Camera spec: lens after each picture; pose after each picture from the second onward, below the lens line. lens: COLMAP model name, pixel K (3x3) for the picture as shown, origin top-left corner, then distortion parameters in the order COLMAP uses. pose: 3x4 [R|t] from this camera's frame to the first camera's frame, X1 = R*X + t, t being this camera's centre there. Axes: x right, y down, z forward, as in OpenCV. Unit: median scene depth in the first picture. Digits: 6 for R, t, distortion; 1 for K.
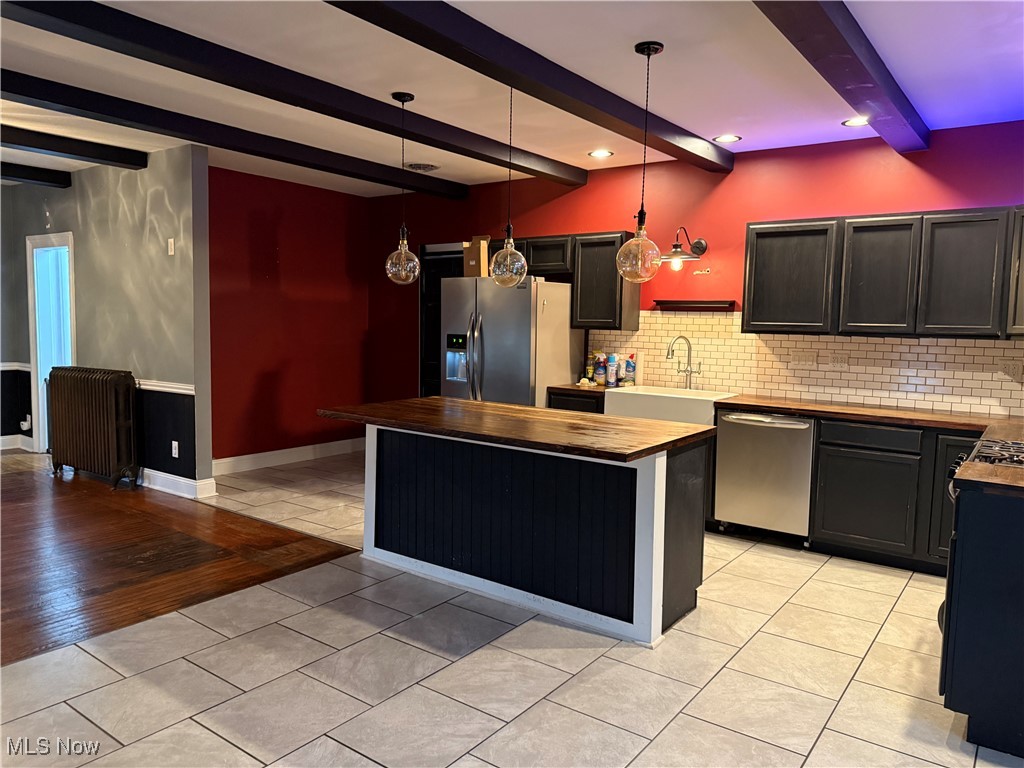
lens RADIAL K [[726.6, 0, 510.3], [0, 726.6, 385.9], [0, 0, 1]] dist [0.008408, 0.001304]
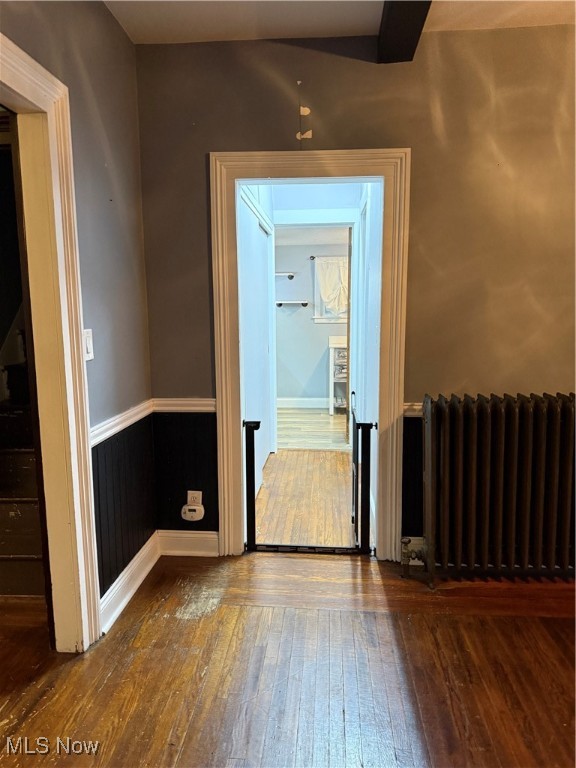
lens RADIAL K [[530.0, 0, 291.0], [0, 530.0, 379.6], [0, 0, 1]] dist [0.005151, 0.002470]
pose [[0.838388, -0.104532, 0.534958, -0.833430], [0.073911, 0.994176, 0.078431, -0.071445], [-0.540040, -0.026216, 0.841231, 0.653388]]
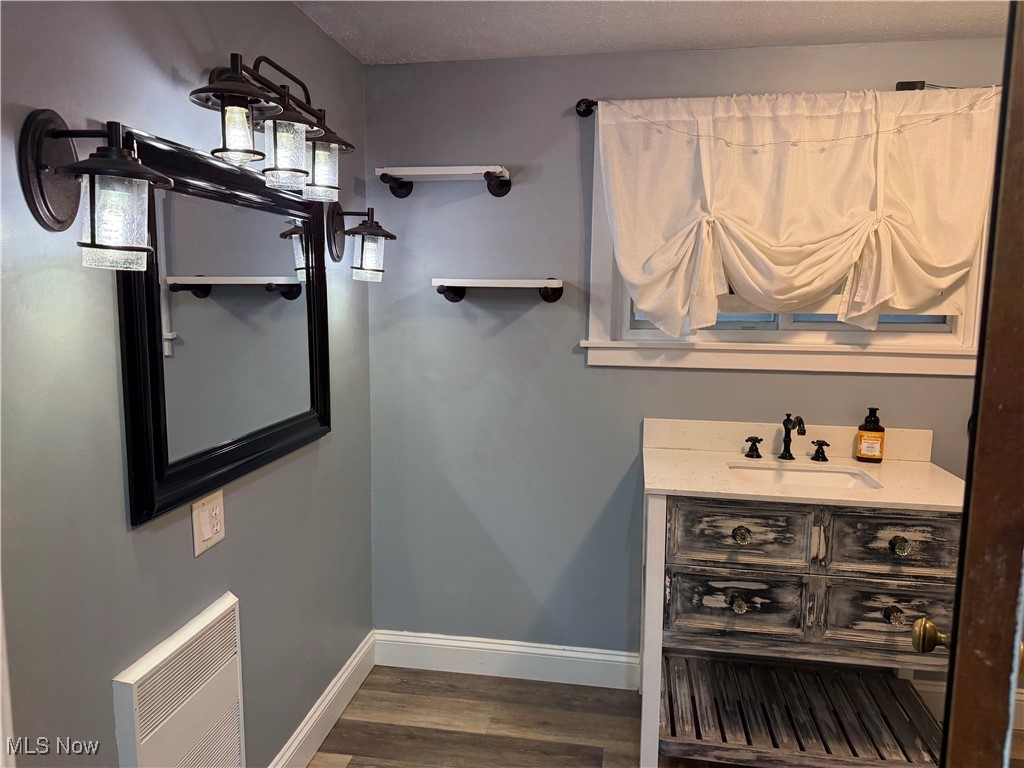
lens RADIAL K [[726.6, 0, 508.6], [0, 726.6, 384.6], [0, 0, 1]] dist [0.008408, 0.001304]
pose [[0.887346, -0.067366, 0.456157, -0.683349], [0.048760, 0.997432, 0.052452, -0.085212], [-0.458519, -0.024301, 0.888352, 0.856333]]
